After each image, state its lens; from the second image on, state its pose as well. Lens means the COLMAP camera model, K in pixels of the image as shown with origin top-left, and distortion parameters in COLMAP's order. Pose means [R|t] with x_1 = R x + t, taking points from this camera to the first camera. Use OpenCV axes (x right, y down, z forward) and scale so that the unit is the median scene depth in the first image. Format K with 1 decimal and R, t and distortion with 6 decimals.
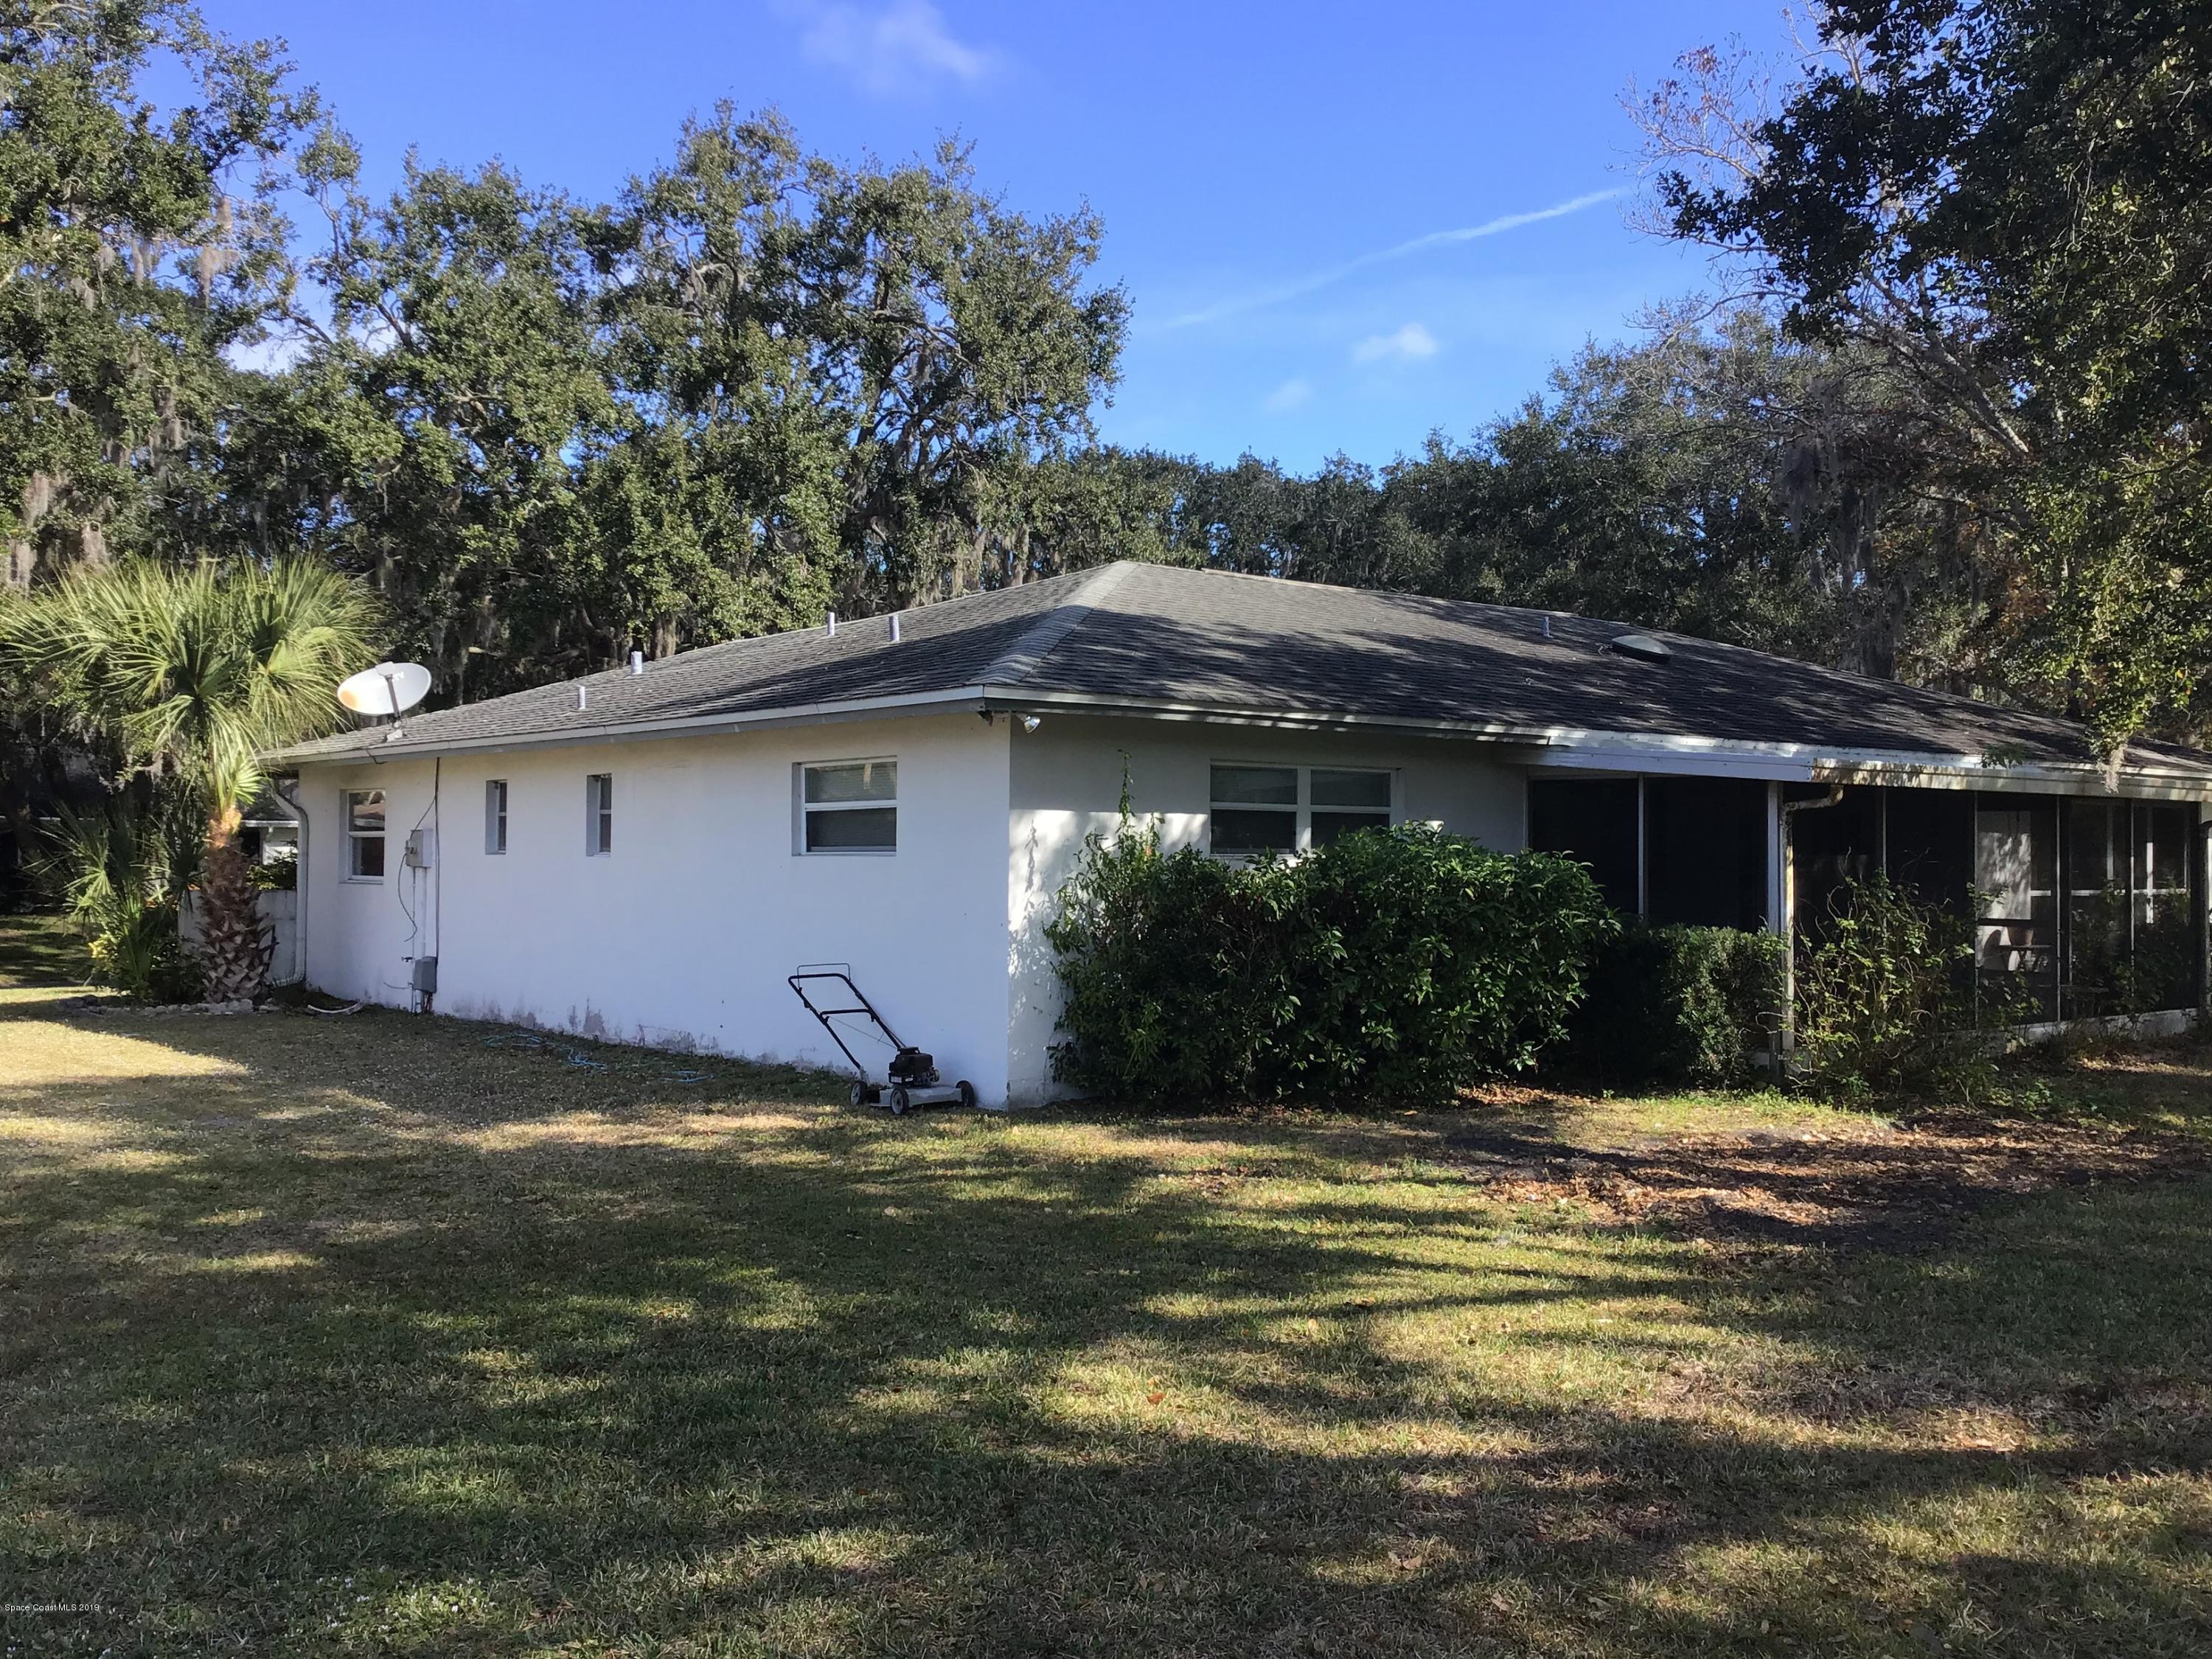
lens RADIAL K [[1959.0, 0, 1103.7], [0, 1959.0, 828.2], [0, 0, 1]] dist [0.089569, -0.150927]
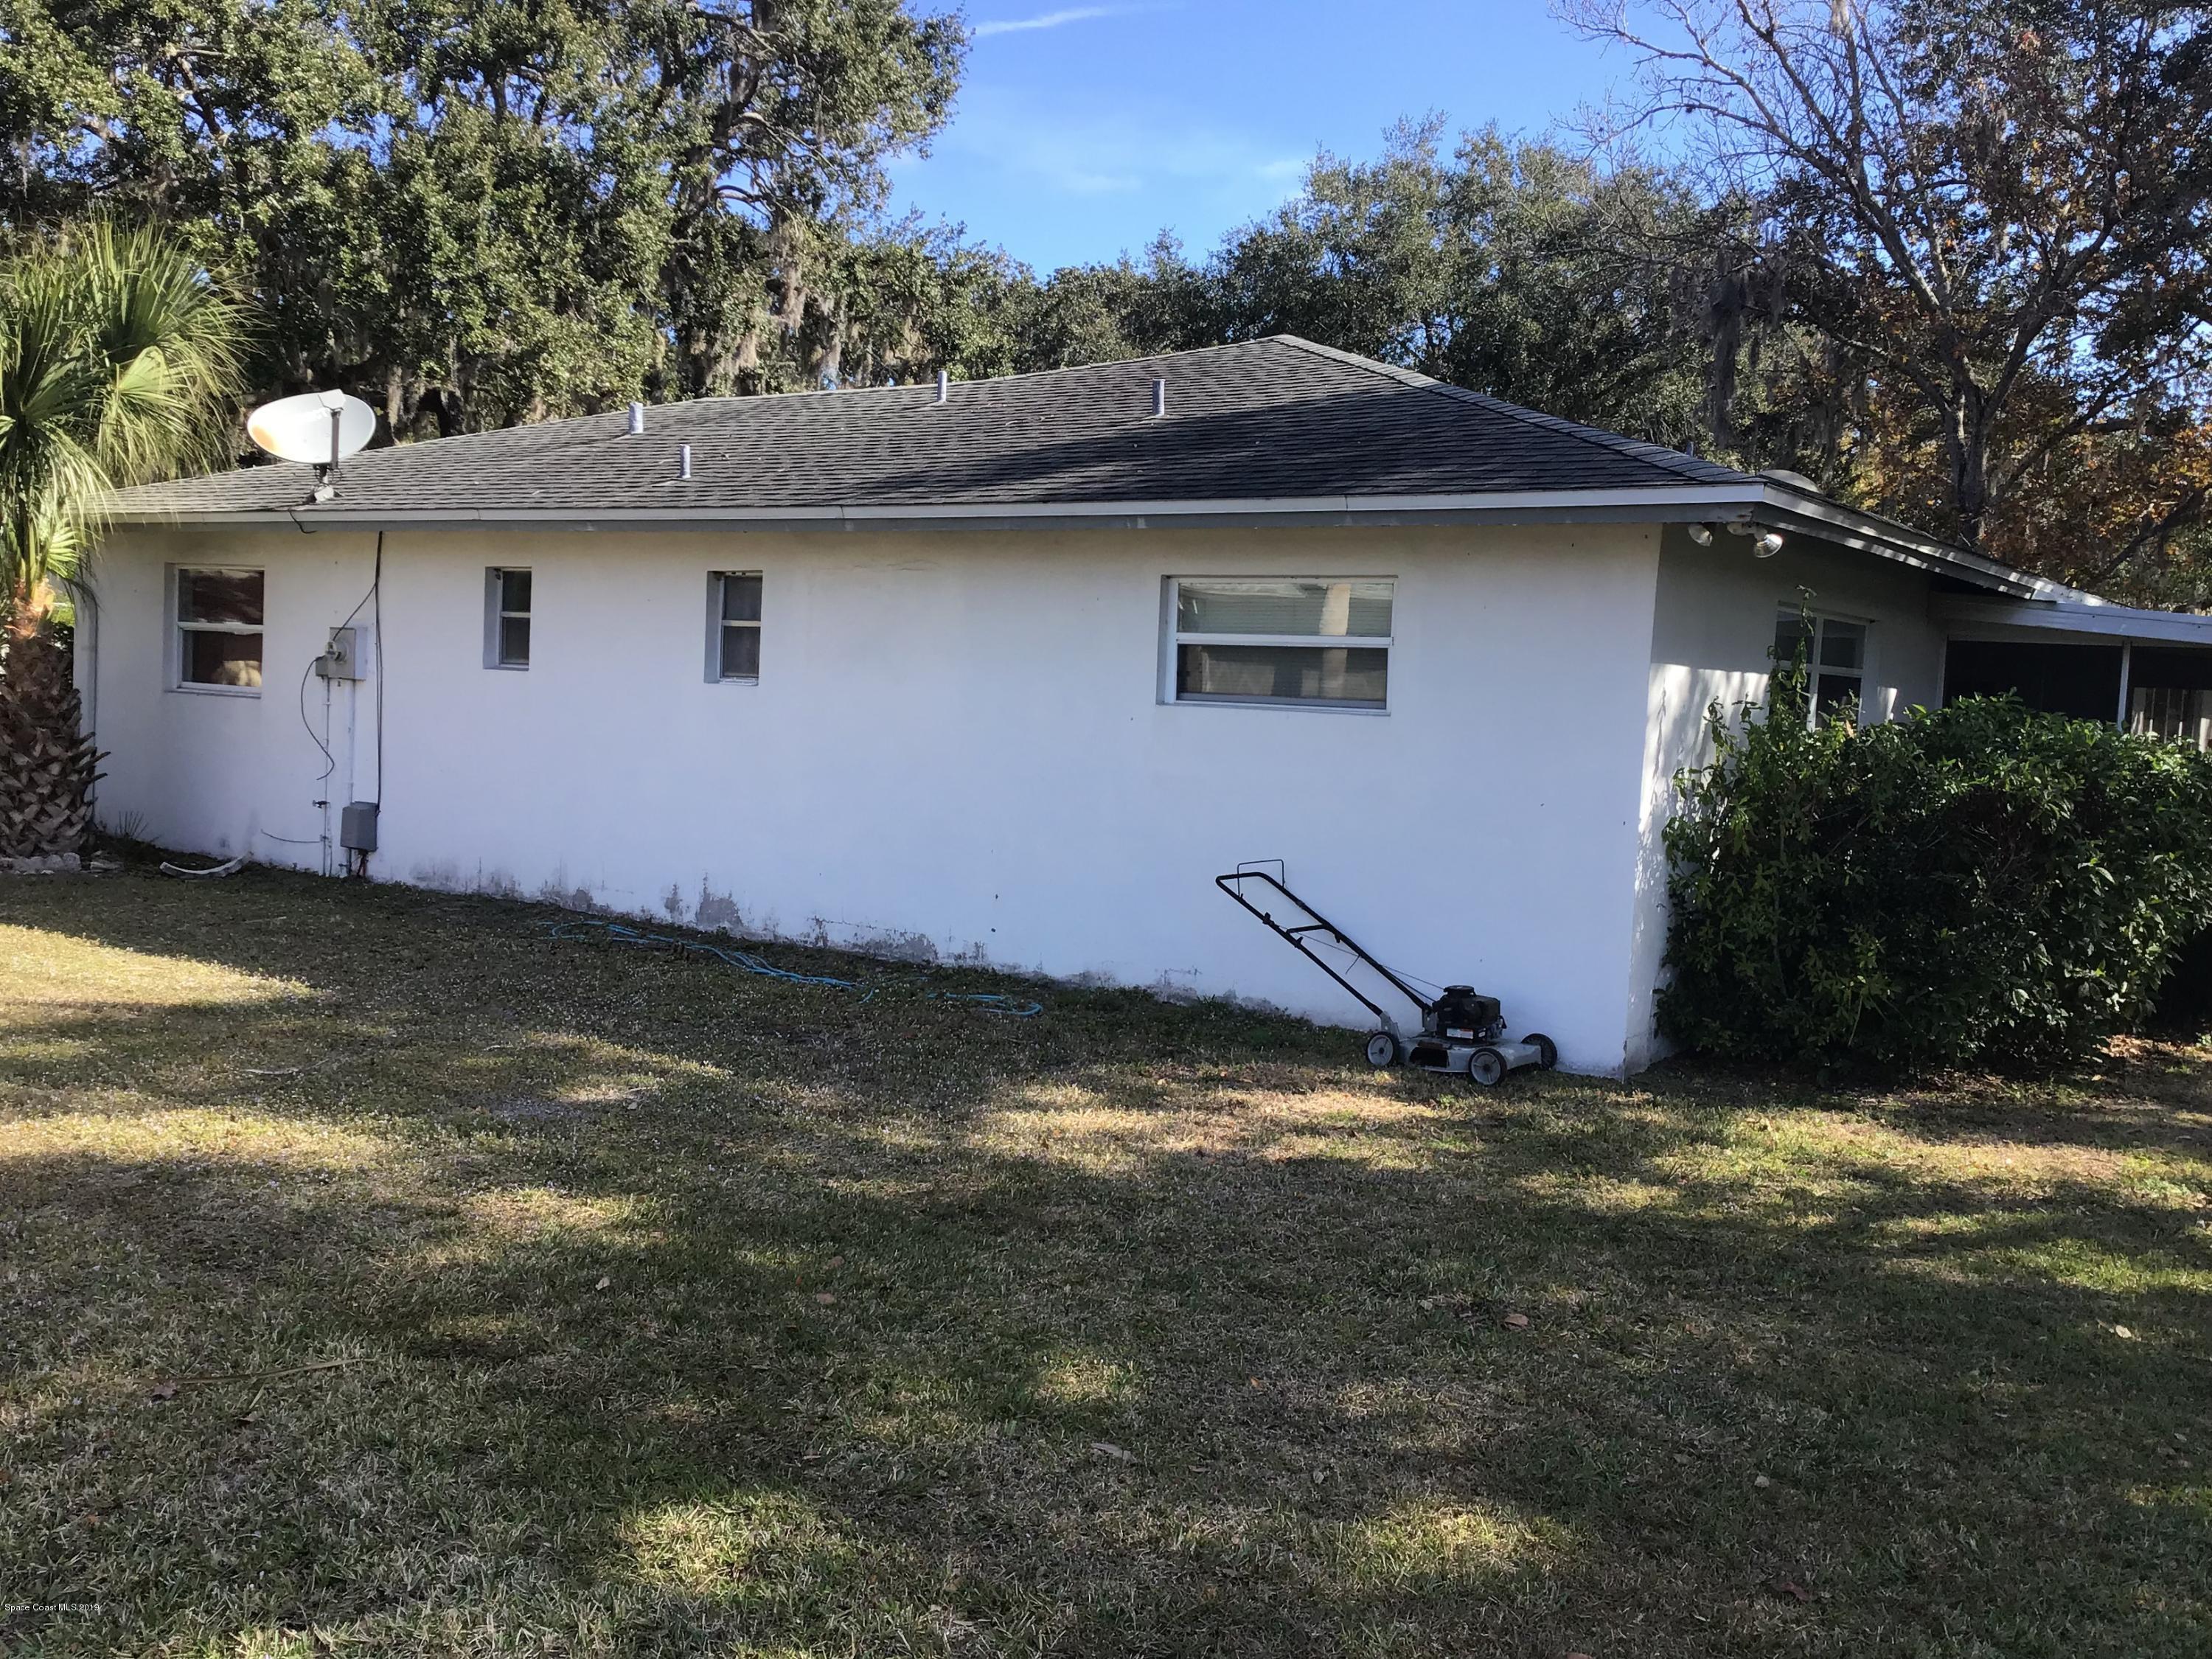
lens RADIAL K [[1959.0, 0, 1114.1], [0, 1959.0, 843.7], [0, 0, 1]] dist [0.089569, -0.150927]
pose [[0.965505, 0.019070, 0.259686, -0.265428], [-0.045191, 0.994452, 0.094990, -0.002267], [-0.256434, -0.103448, 0.961010, 0.222478]]
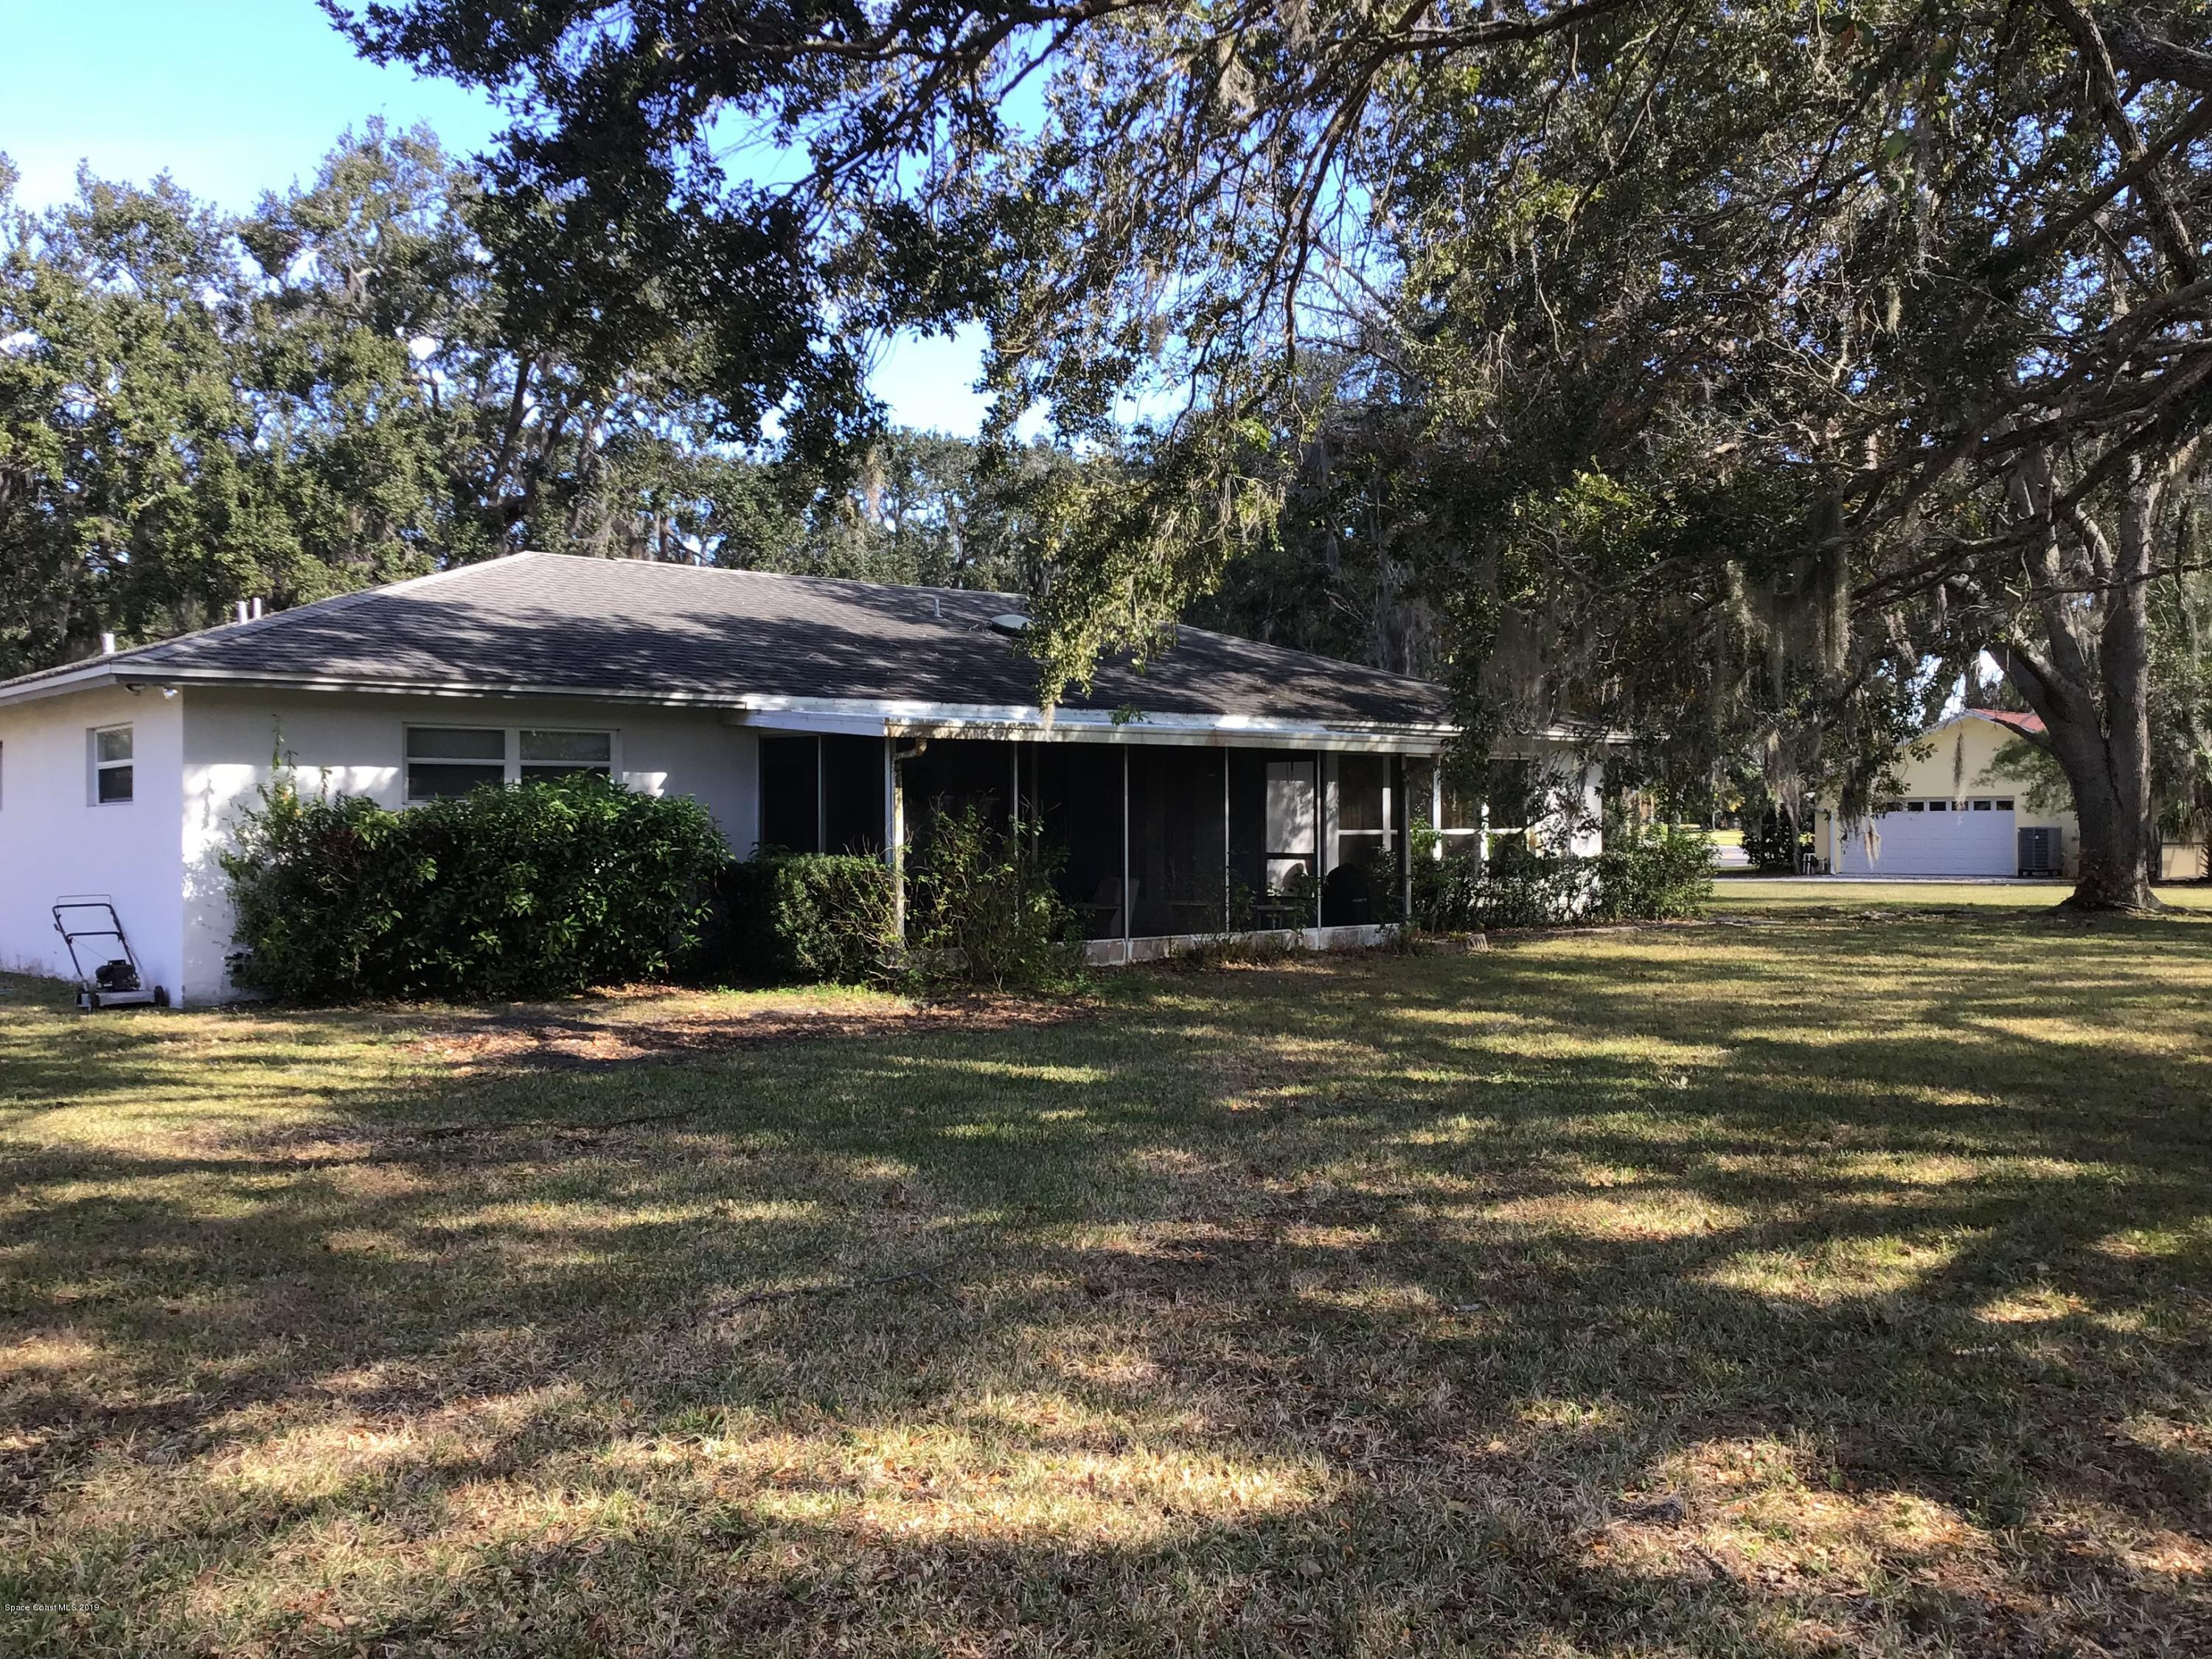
lens RADIAL K [[1959.0, 0, 1114.9], [0, 1959.0, 801.8], [0, 0, 1]] dist [0.089569, -0.150927]
pose [[0.999154, -0.011925, 0.039351, 0.306862], [0.011887, 0.999929, 0.001214, 0.012316], [-0.039363, -0.000745, 0.999225, -0.168723]]
